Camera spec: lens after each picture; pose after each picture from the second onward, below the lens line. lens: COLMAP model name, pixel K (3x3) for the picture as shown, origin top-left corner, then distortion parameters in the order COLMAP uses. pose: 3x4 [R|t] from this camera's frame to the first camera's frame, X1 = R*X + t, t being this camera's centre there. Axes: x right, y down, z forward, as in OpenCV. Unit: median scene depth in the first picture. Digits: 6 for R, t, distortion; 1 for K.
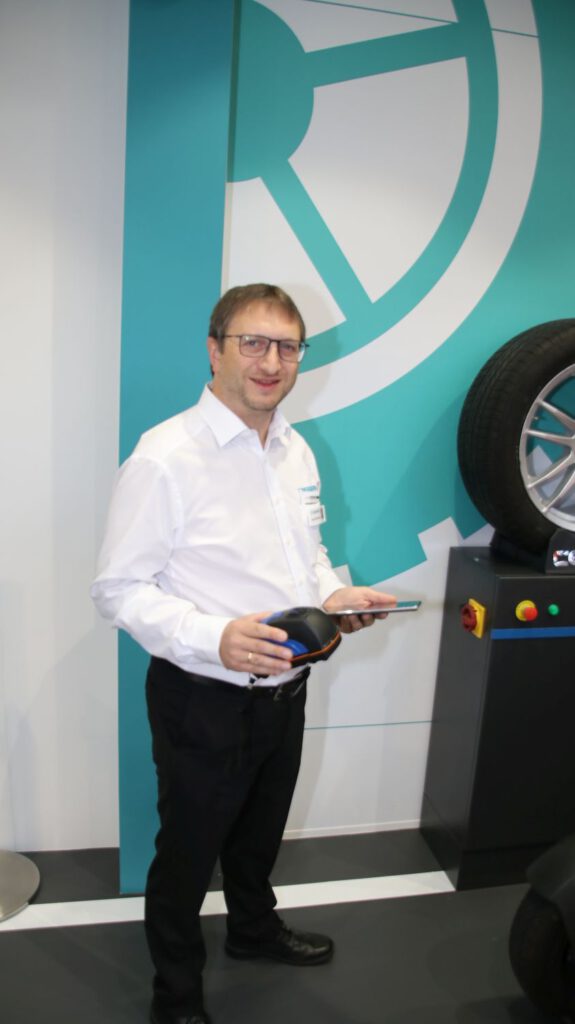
lens RADIAL K [[753.0, 0, 296.9], [0, 753.0, 517.9], [0, 0, 1]] dist [-0.115343, 0.057806]
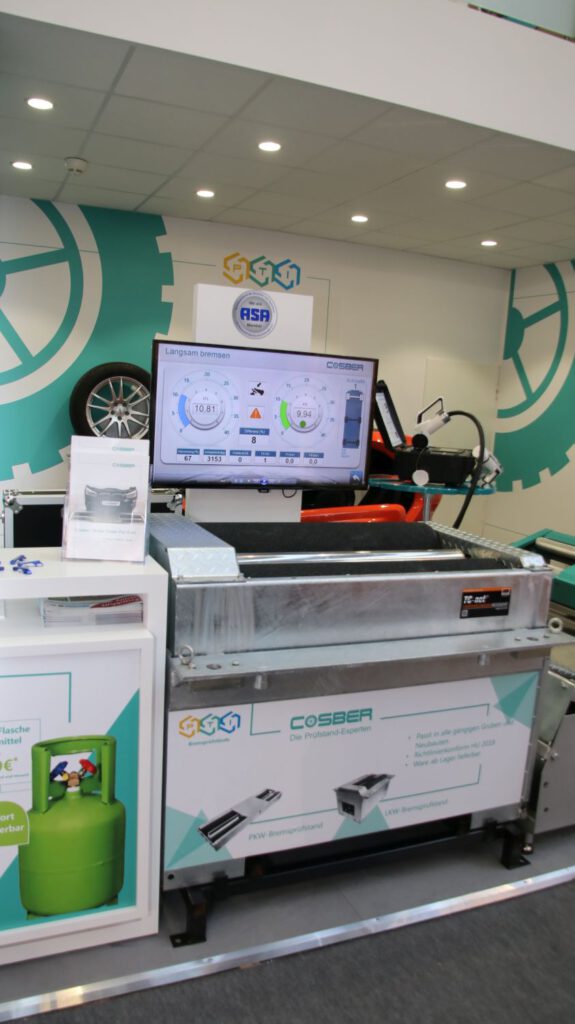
lens RADIAL K [[753.0, 0, 296.9], [0, 753.0, 517.9], [0, 0, 1]] dist [-0.115343, 0.057806]
pose [[0.979097, -0.023567, 0.202025, 0.480848], [0.028038, 0.999421, -0.019298, 0.354221], [-0.201453, 0.024559, 0.979190, -1.724185]]
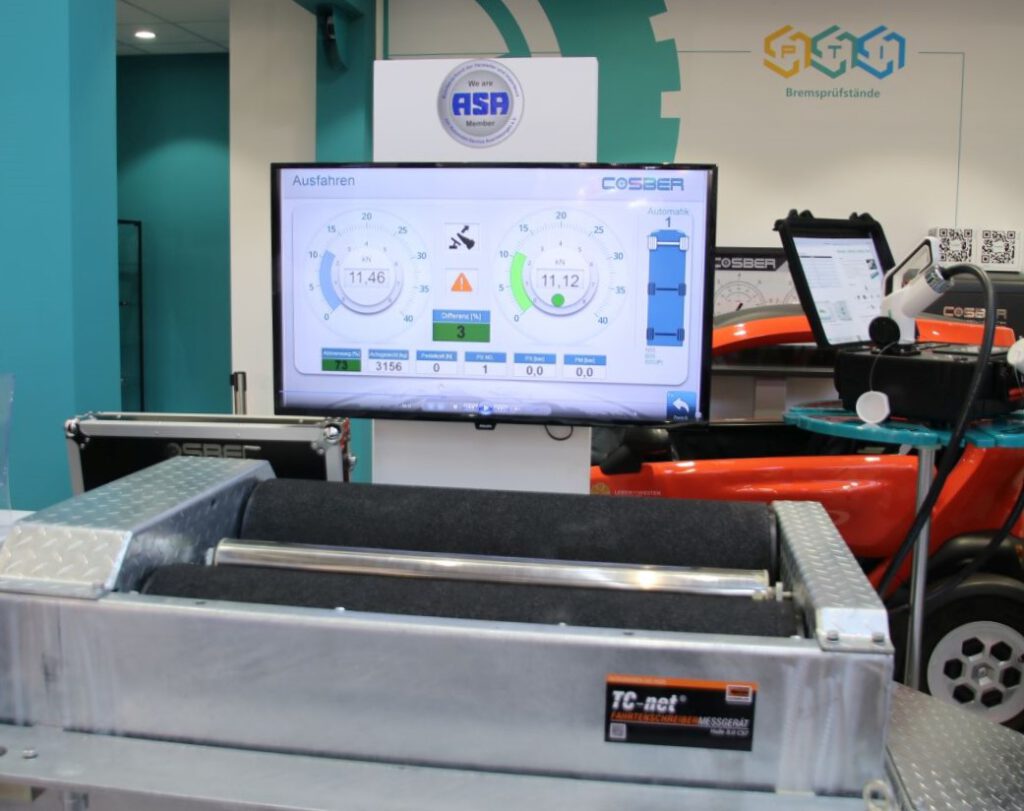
lens RADIAL K [[1096.2, 0, 512.0], [0, 1096.2, 405.5], [0, 0, 1]] dist [-0.182100, 0.204718]
pose [[0.942157, 0.006065, -0.335117, 1.091617], [-0.029764, 0.997400, -0.065628, 0.325508], [0.333848, 0.071807, 0.939888, -1.362848]]
